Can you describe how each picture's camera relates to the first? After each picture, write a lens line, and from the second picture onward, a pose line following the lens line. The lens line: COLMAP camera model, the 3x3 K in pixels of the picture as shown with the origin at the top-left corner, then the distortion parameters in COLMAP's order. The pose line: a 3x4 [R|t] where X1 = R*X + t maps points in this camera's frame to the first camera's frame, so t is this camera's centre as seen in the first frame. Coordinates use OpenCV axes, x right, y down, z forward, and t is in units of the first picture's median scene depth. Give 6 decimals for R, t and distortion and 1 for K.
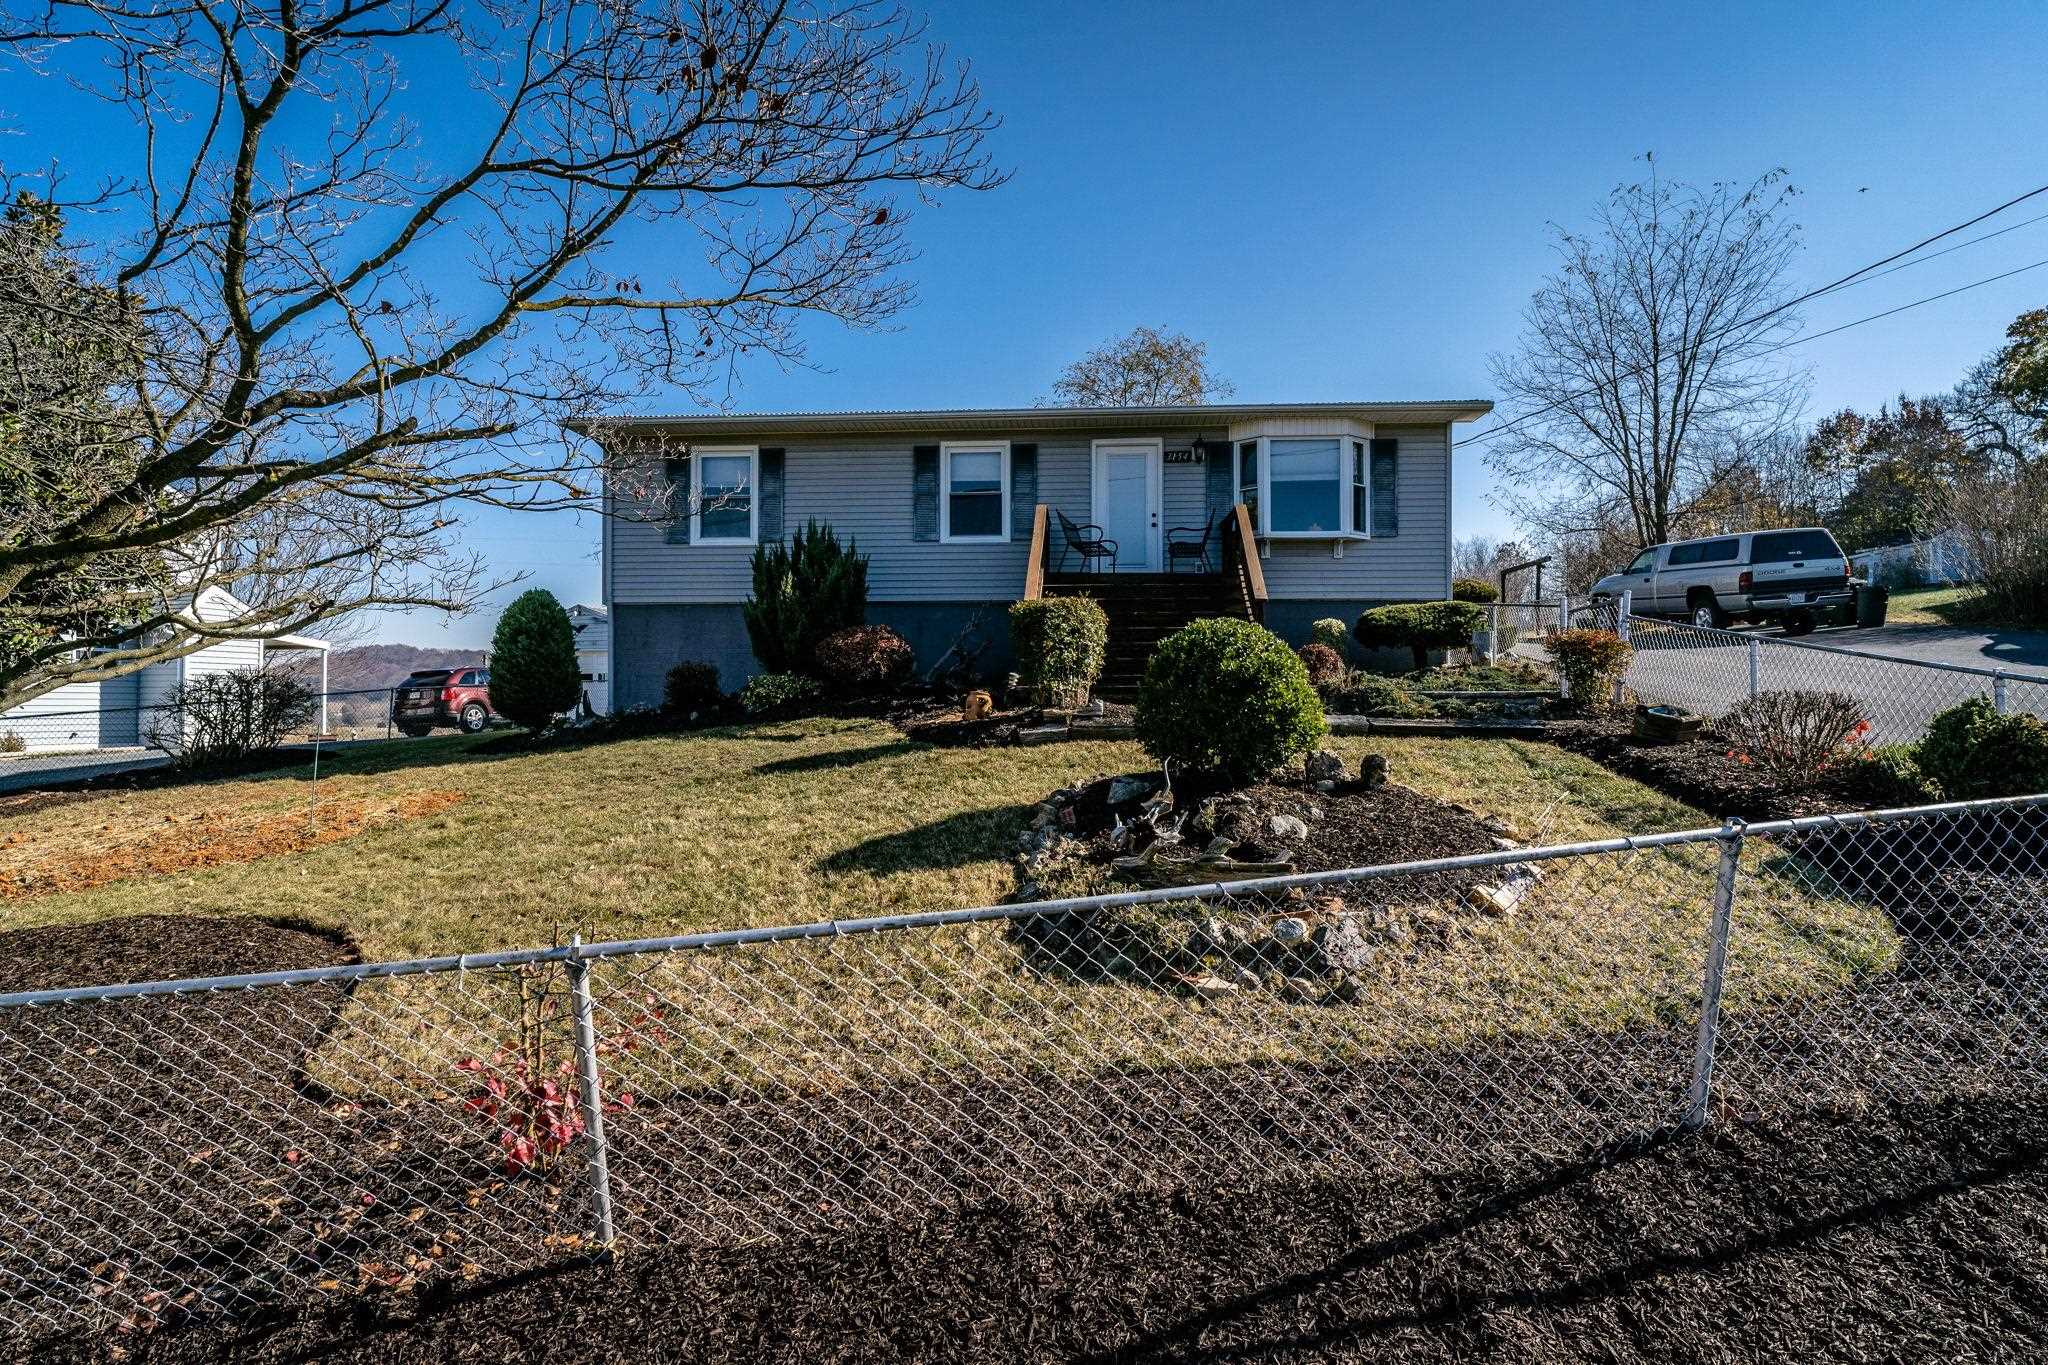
lens RADIAL K [[1009.2, 0, 1024.0], [0, 1009.2, 731.0], [0, 0, 1]] dist [0.001401, 0.000157]
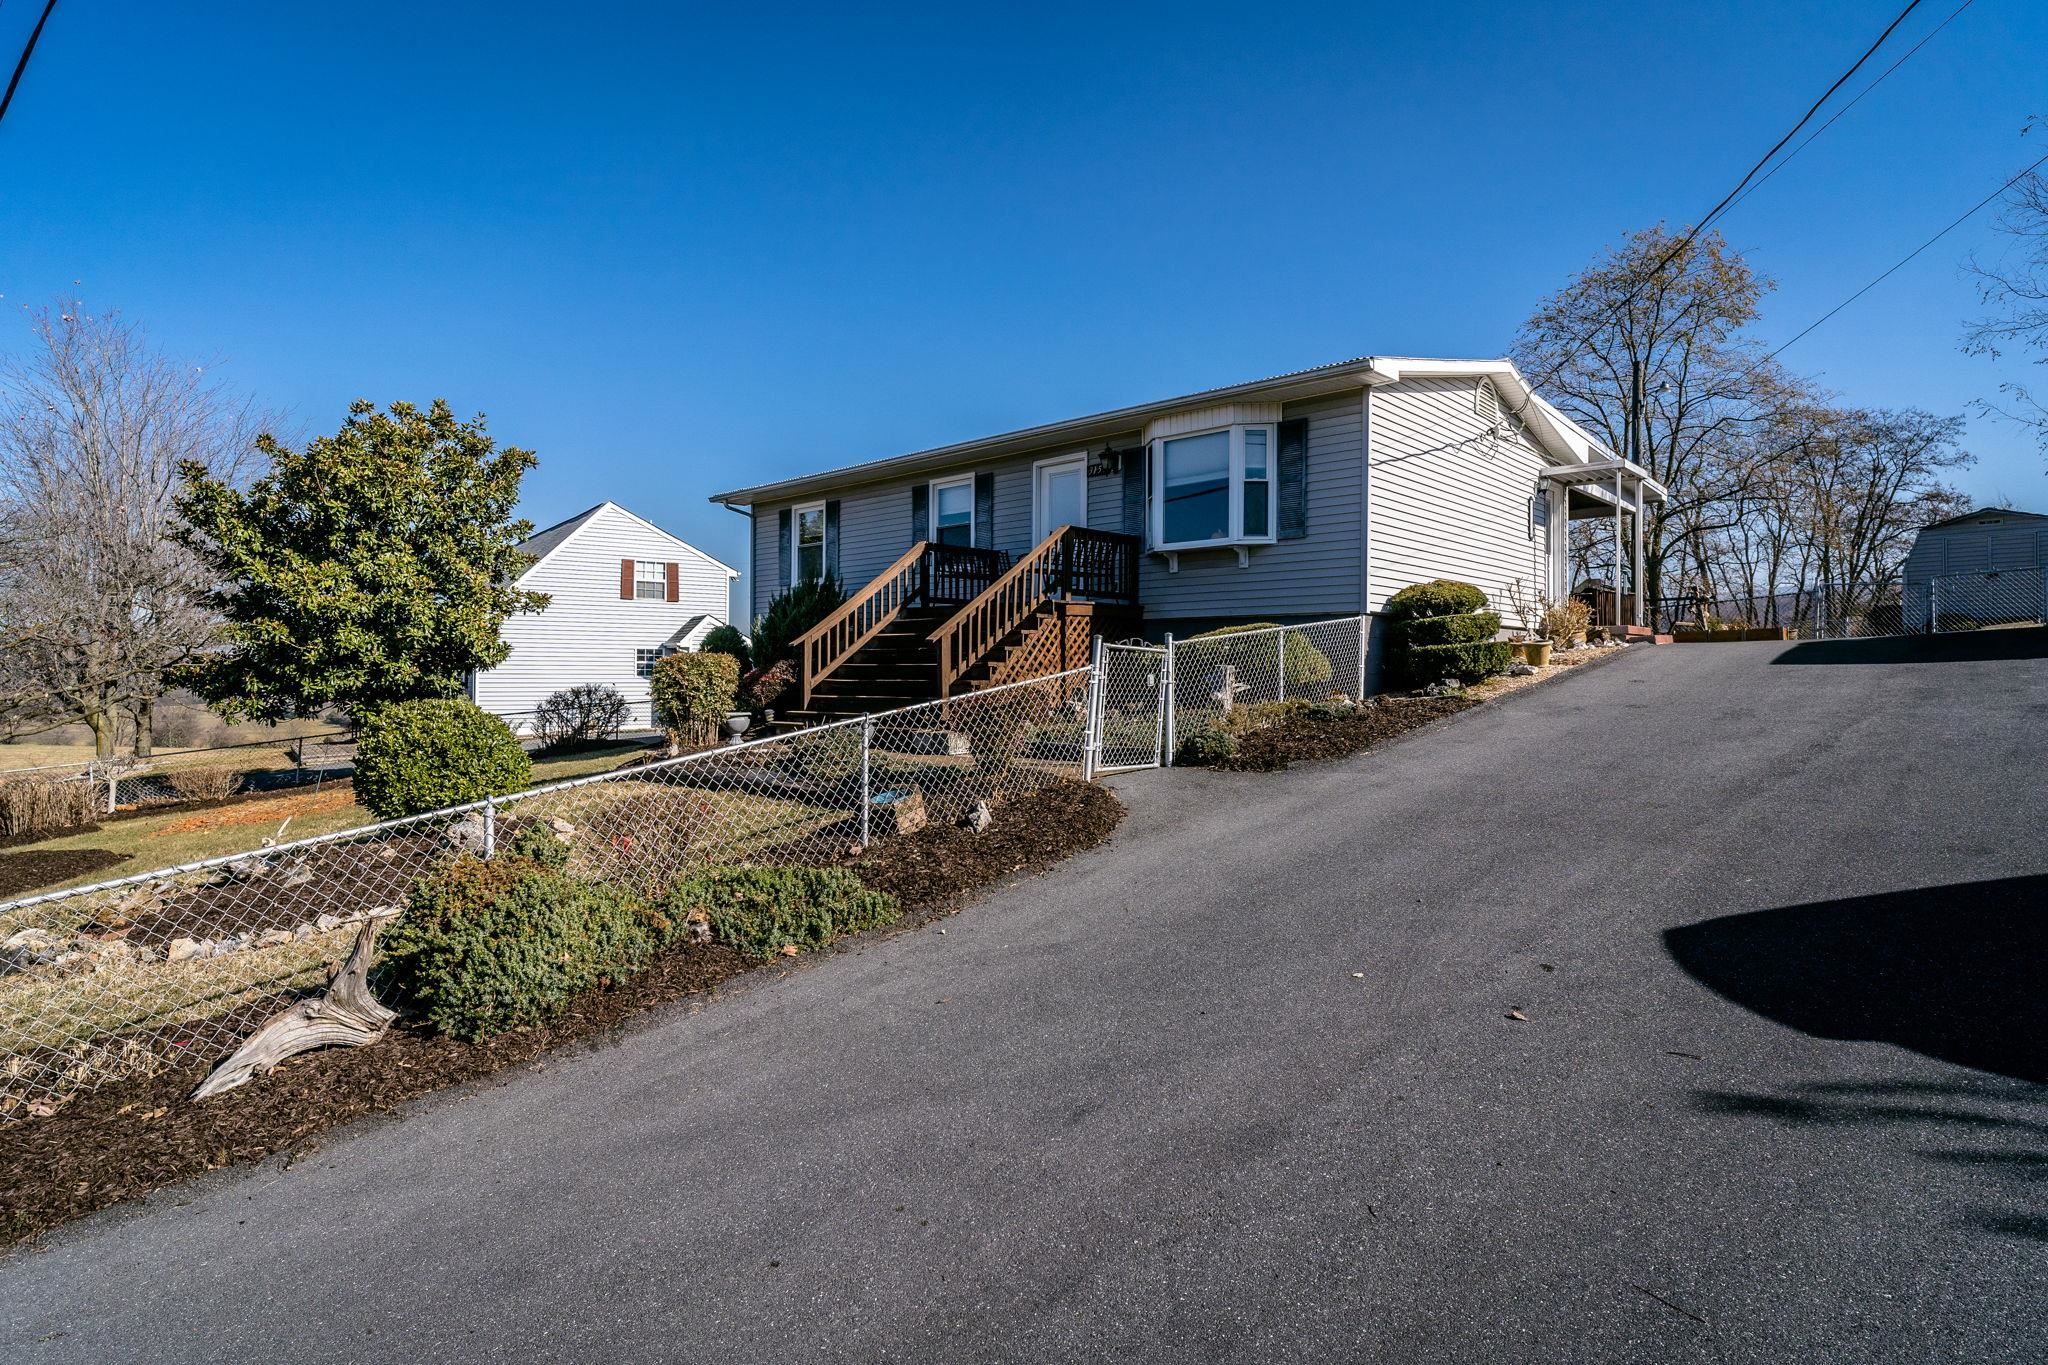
lens RADIAL K [[1047.3, 0, 1021.1], [0, 1047.3, 676.3], [0, 0, 1]] dist [0.000086, -0.000174]
pose [[0.780079, 0.002725, -0.625675, 0.711996], [-0.020381, 0.999571, -0.021057, -0.057468], [0.625349, 0.029178, 0.779800, 0.201039]]
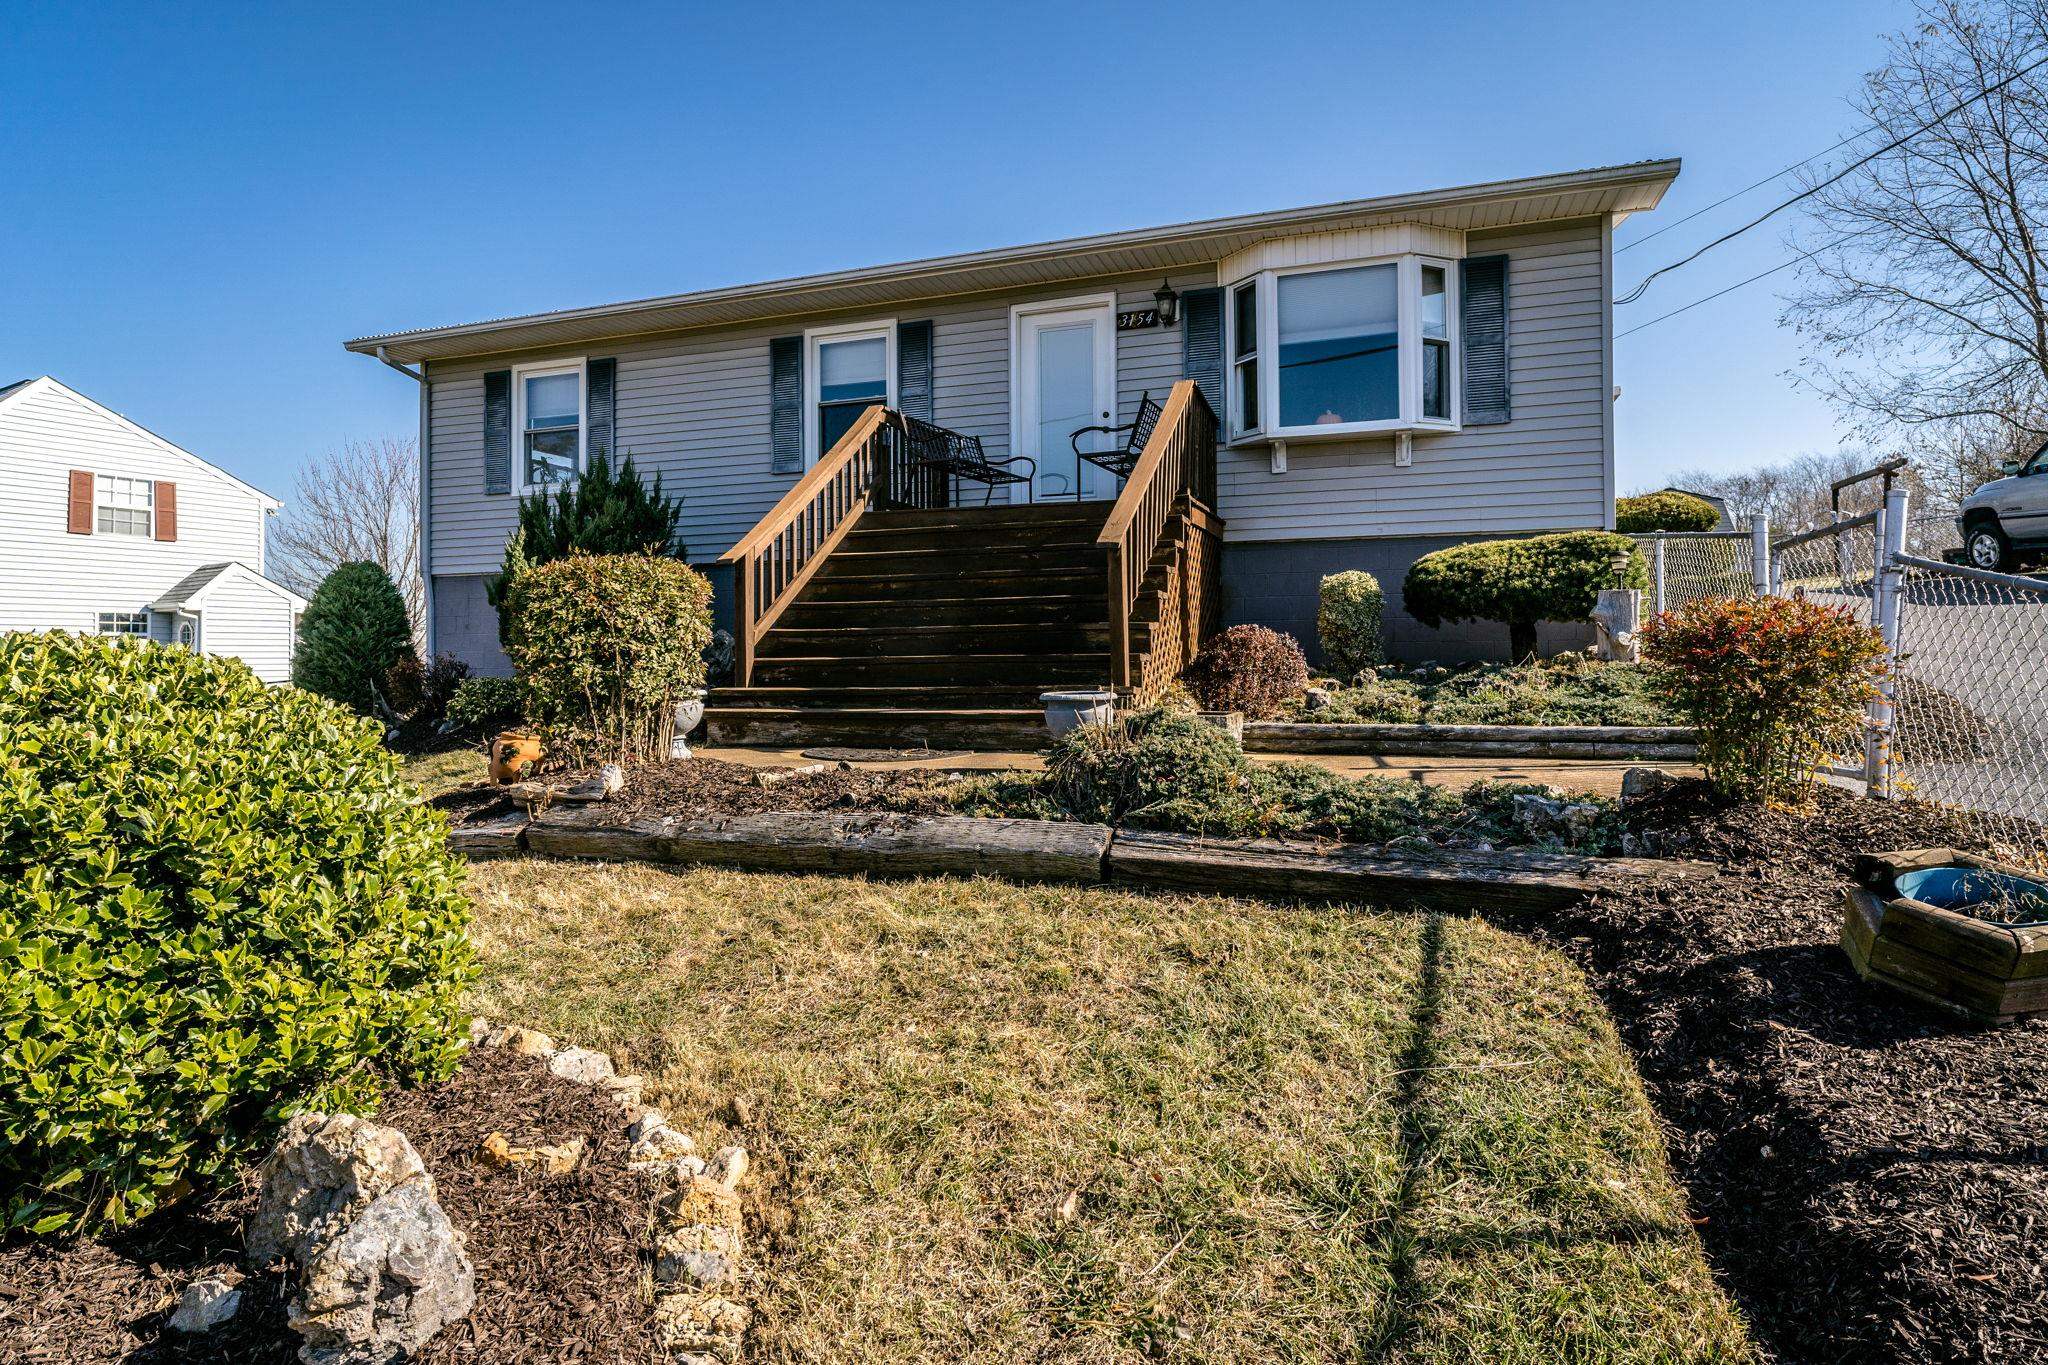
lens RADIAL K [[1047.3, 0, 1021.1], [0, 1047.3, 676.3], [0, 0, 1]] dist [0.000086, -0.000174]
pose [[0.968935, -0.003457, -0.247292, 0.244705], [0.001336, 0.999961, -0.008746, -0.043150], [0.247313, 0.008144, 0.968901, 0.351545]]
